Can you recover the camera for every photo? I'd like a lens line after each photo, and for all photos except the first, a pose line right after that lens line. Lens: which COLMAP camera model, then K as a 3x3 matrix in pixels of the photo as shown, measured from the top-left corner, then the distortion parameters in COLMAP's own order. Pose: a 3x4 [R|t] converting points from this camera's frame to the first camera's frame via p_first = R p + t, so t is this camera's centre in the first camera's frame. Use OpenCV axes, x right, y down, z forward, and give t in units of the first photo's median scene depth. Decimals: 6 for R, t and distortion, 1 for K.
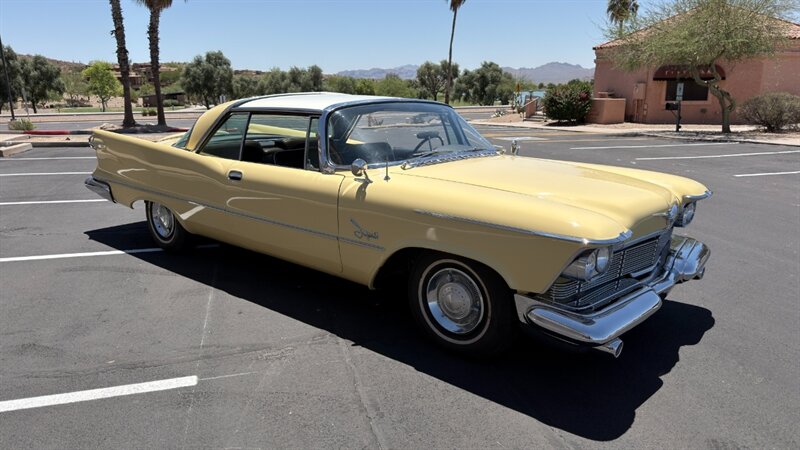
lens RADIAL K [[567.0, 0, 399.8], [0, 567.0, 229.8], [0, 0, 1]] dist [0.054840, -0.064742]
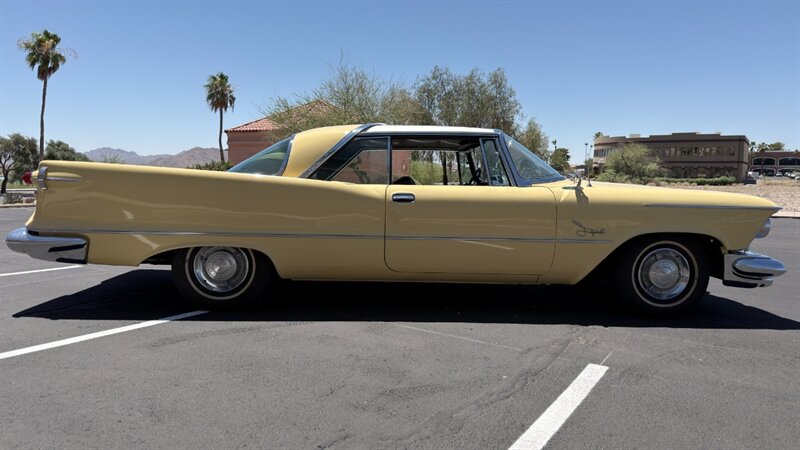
lens RADIAL K [[567.0, 0, 399.8], [0, 567.0, 229.8], [0, 0, 1]] dist [0.054840, -0.064742]
pose [[0.740193, -0.044407, 0.670927, -0.914960], [0.144306, 0.985058, -0.094006, 0.045996], [-0.656727, 0.166401, 0.735541, 0.306786]]
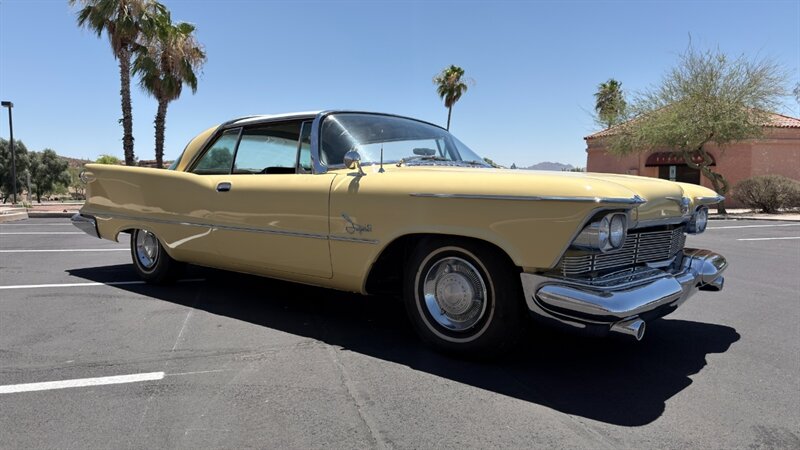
lens RADIAL K [[568.5, 0, 396.3], [0, 568.5, 228.1], [0, 0, 1]] dist [0.048081, -0.057042]
pose [[0.999987, 0.004871, -0.001536, 0.003248], [-0.005061, 0.985447, -0.169908, 0.131715], [0.000686, 0.169914, 0.985459, 0.063595]]
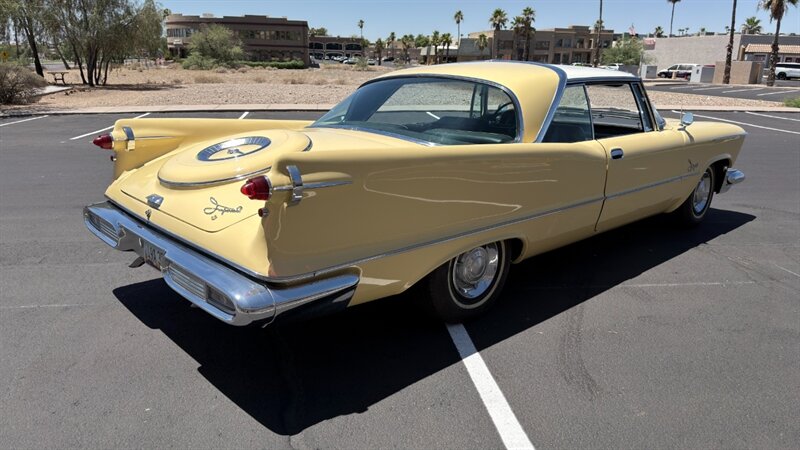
lens RADIAL K [[581.7, 0, 400.0], [0, 581.7, 225.0], [0, 0, 1]] dist [-0.001891, -0.004019]
pose [[0.101236, -0.255567, 0.961476, -1.215998], [0.220124, 0.948242, 0.228872, -0.269793], [-0.970204, 0.188474, 0.152253, 1.190577]]
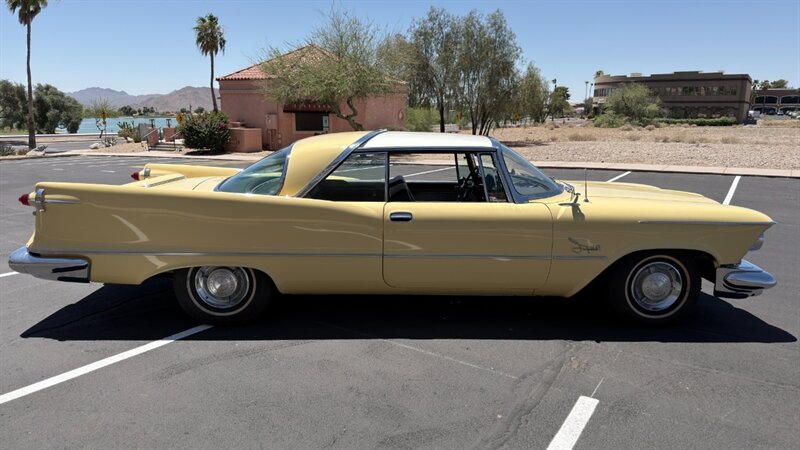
lens RADIAL K [[567.0, 0, 399.8], [0, 567.0, 229.8], [0, 0, 1]] dist [0.054840, -0.064742]
pose [[0.736203, -0.120033, 0.666031, -0.911723], [0.150932, 0.988480, 0.011311, -0.082981], [-0.659716, 0.092198, 0.745838, 0.283662]]
